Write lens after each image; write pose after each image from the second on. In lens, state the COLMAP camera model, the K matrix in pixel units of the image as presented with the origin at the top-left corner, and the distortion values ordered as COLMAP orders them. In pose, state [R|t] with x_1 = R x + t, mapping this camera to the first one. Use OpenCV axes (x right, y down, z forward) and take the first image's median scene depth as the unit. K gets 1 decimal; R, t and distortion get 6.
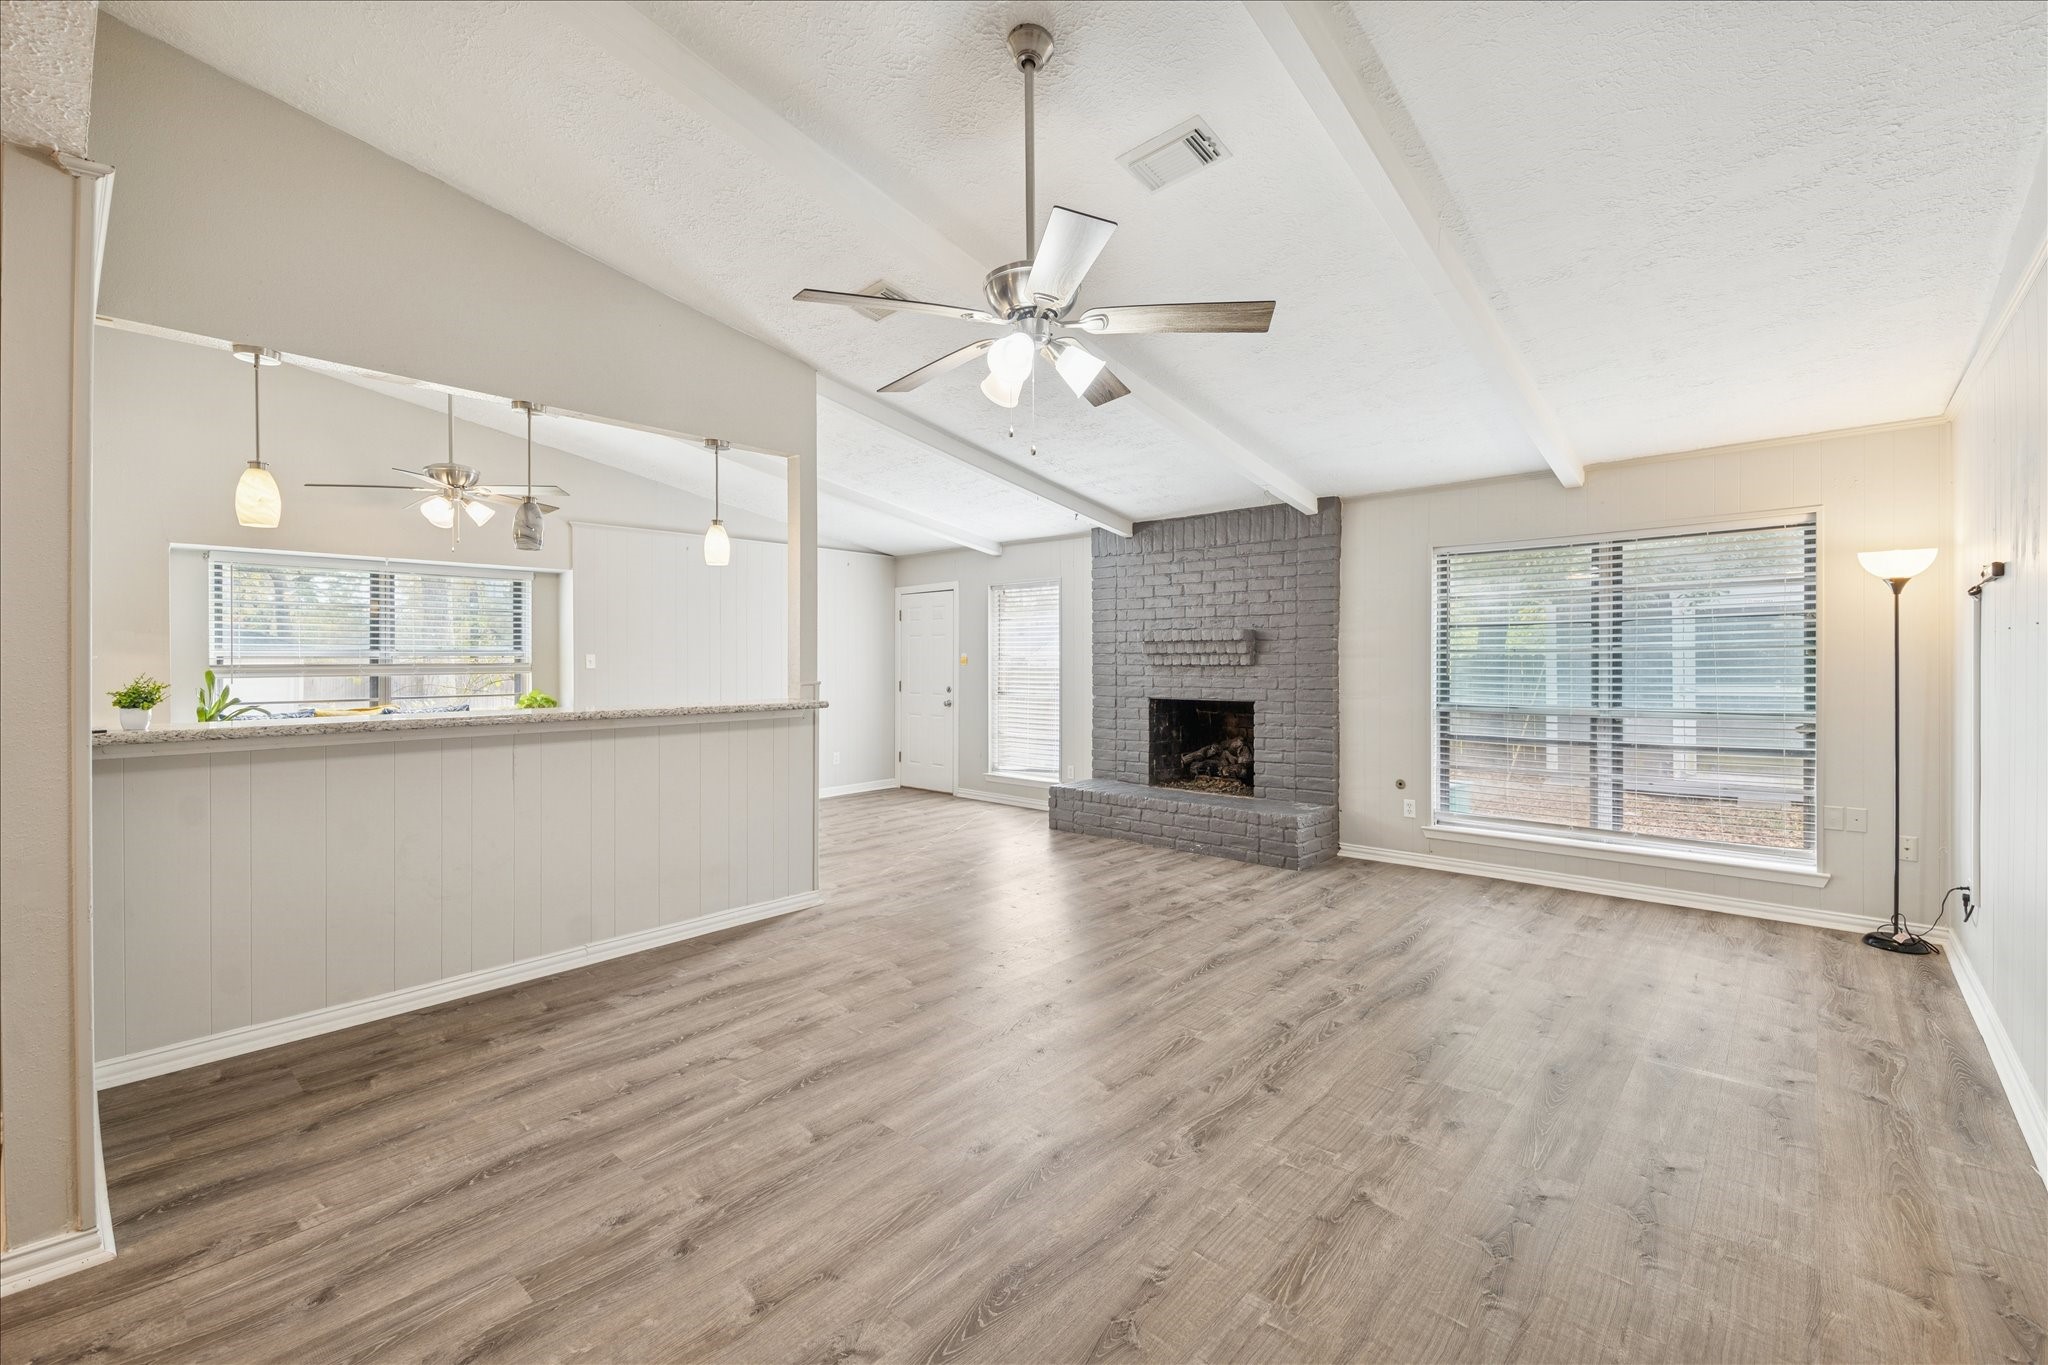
lens RADIAL K [[859.3, 0, 1026.4], [0, 859.3, 658.6], [0, 0, 1]] dist [0.020419, -0.000089]
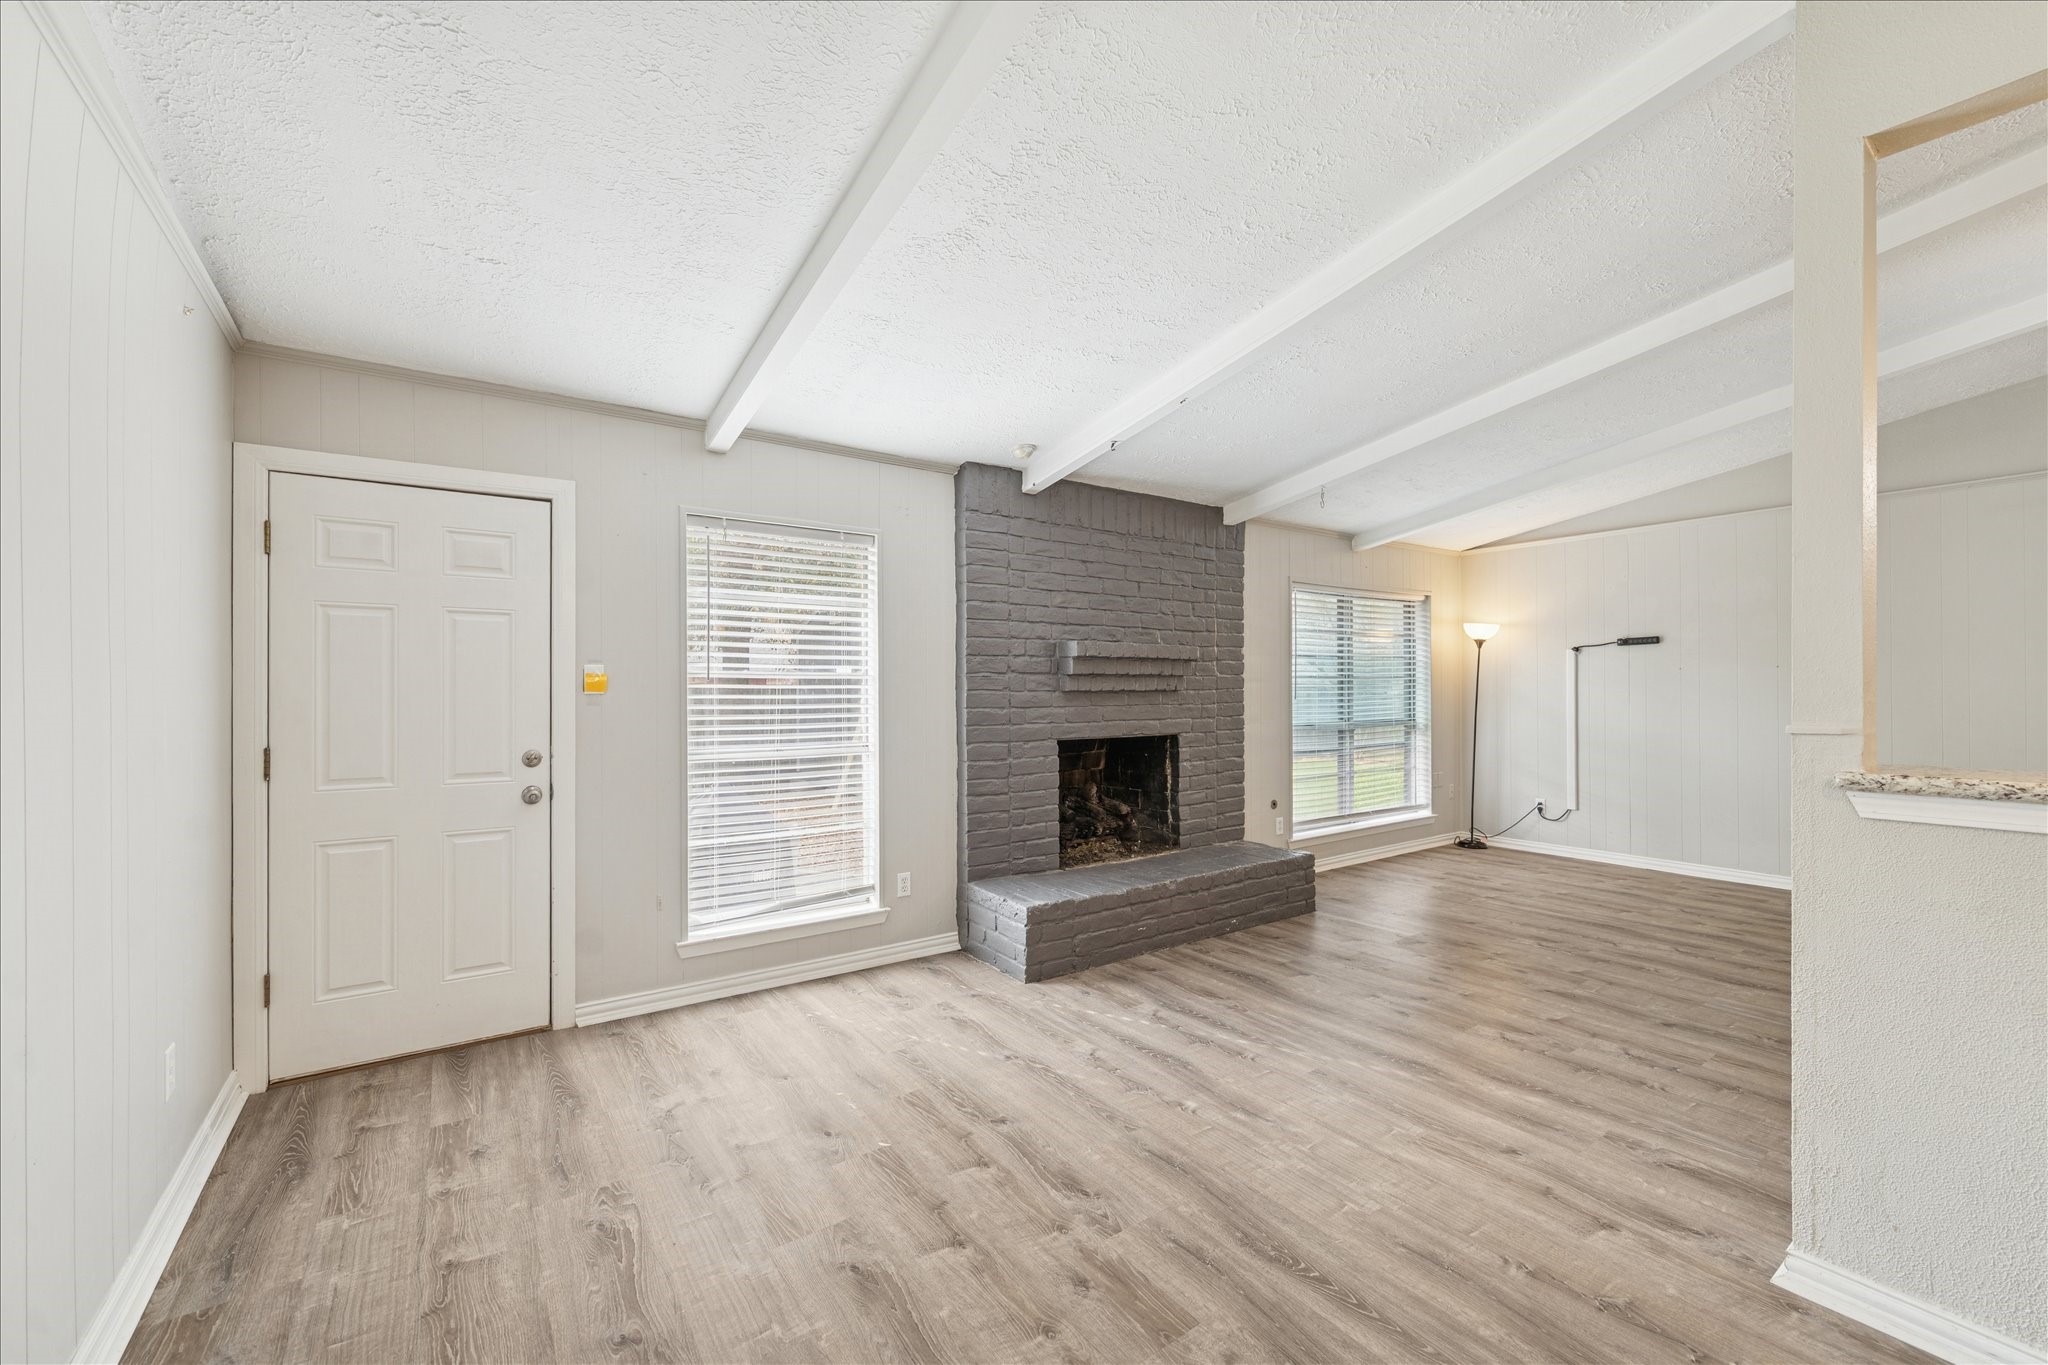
lens RADIAL K [[835.2, 0, 1024.0], [0, 835.2, 682.5], [0, 0, 1]] dist [-0.000364, 0.000033]
pose [[0.223251, 0.007637, 0.974731, -0.555134], [-0.001598, 0.999971, -0.007469, 0.006662], [-0.974760, 0.000110, 0.223257, 0.973526]]
